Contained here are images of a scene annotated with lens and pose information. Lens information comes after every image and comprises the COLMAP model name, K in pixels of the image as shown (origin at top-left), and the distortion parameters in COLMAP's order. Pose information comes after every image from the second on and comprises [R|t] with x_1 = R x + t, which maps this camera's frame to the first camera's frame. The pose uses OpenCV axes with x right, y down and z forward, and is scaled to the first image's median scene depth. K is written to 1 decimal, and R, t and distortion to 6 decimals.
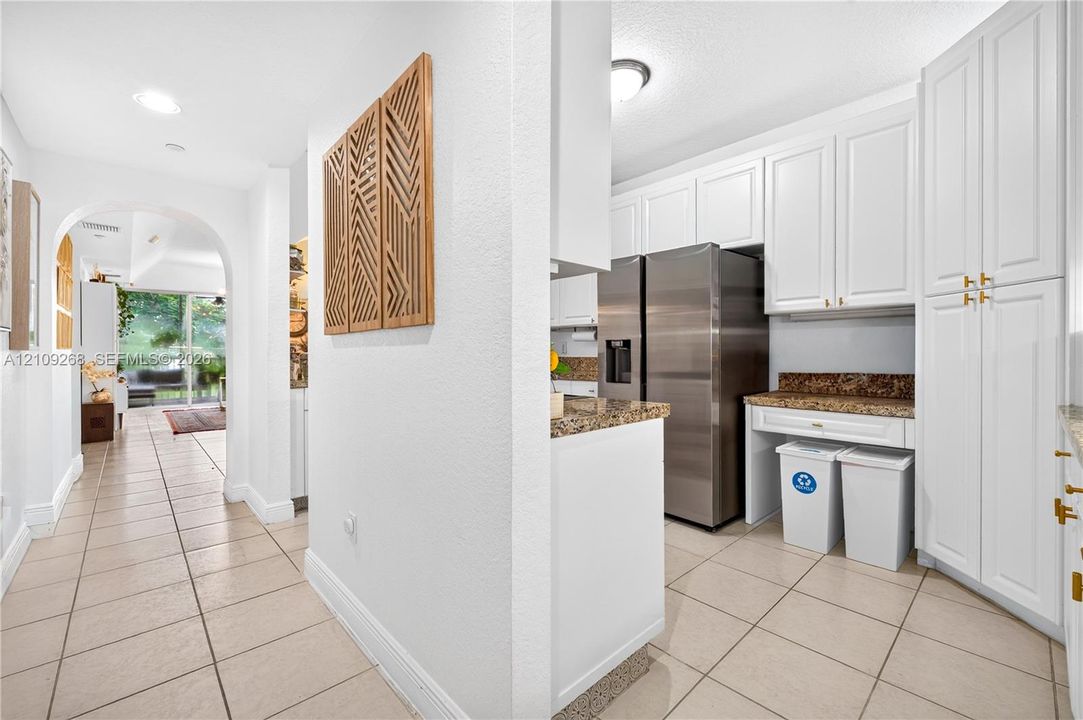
lens RADIAL K [[447.6, 0, 542.0], [0, 447.6, 356.5], [0, 0, 1]] dist [-0.013445, -0.000170]
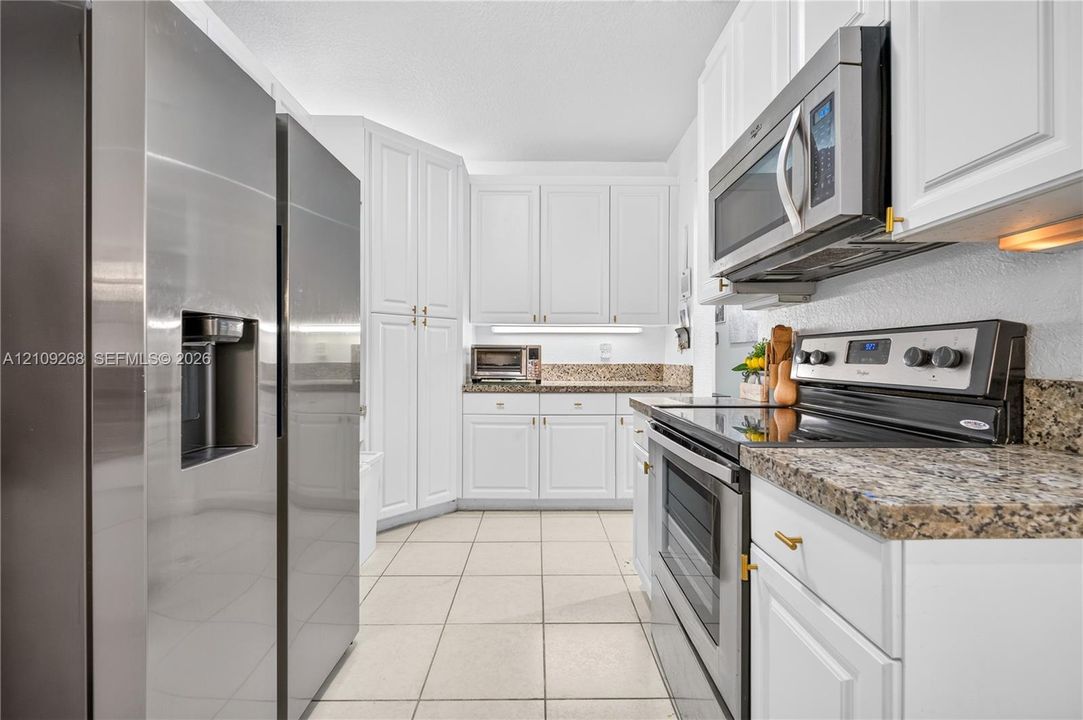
lens RADIAL K [[442.9, 0, 545.8], [0, 442.9, 358.1], [0, 0, 1]] dist [-0.000689, -0.000343]
pose [[-0.743967, -0.000773, 0.668216, -0.213121], [0.001424, 0.999995, 0.002743, -0.008621], [-0.668215, 0.002993, -0.743962, 1.151065]]
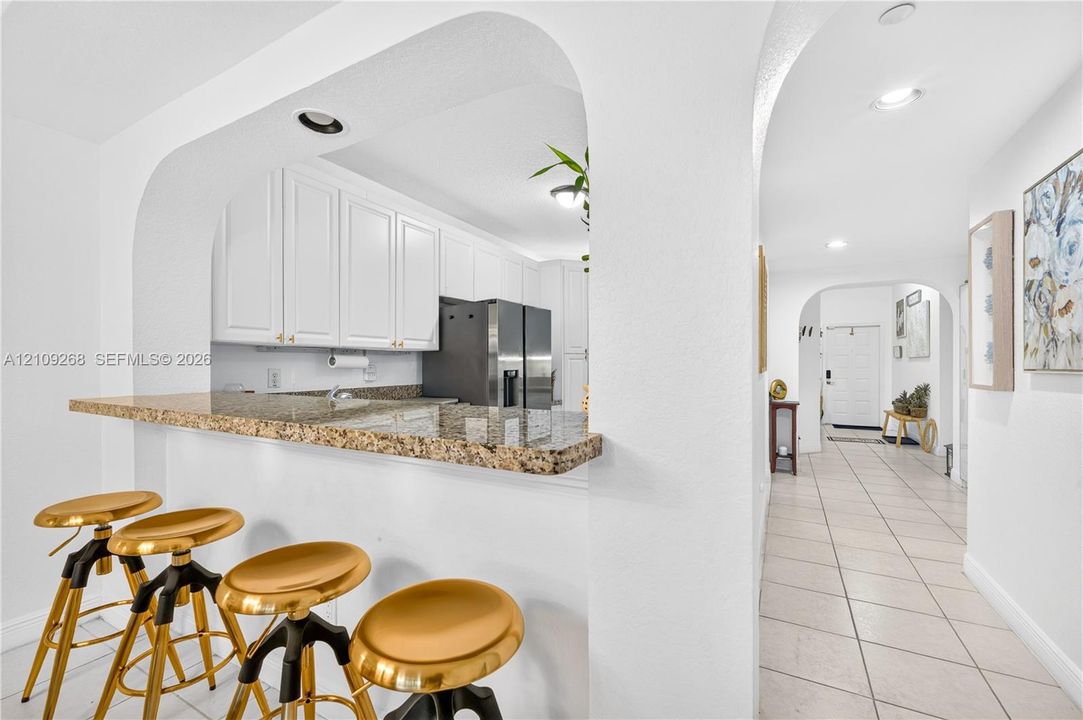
lens RADIAL K [[442.9, 0, 542.3], [0, 442.9, 367.9], [0, 0, 1]] dist [-0.000689, -0.000343]
pose [[-0.320868, -0.004812, 0.947112, -1.039874], [0.006291, 0.999954, 0.007212, -0.053586], [-0.947103, 0.008272, -0.320823, 1.387025]]
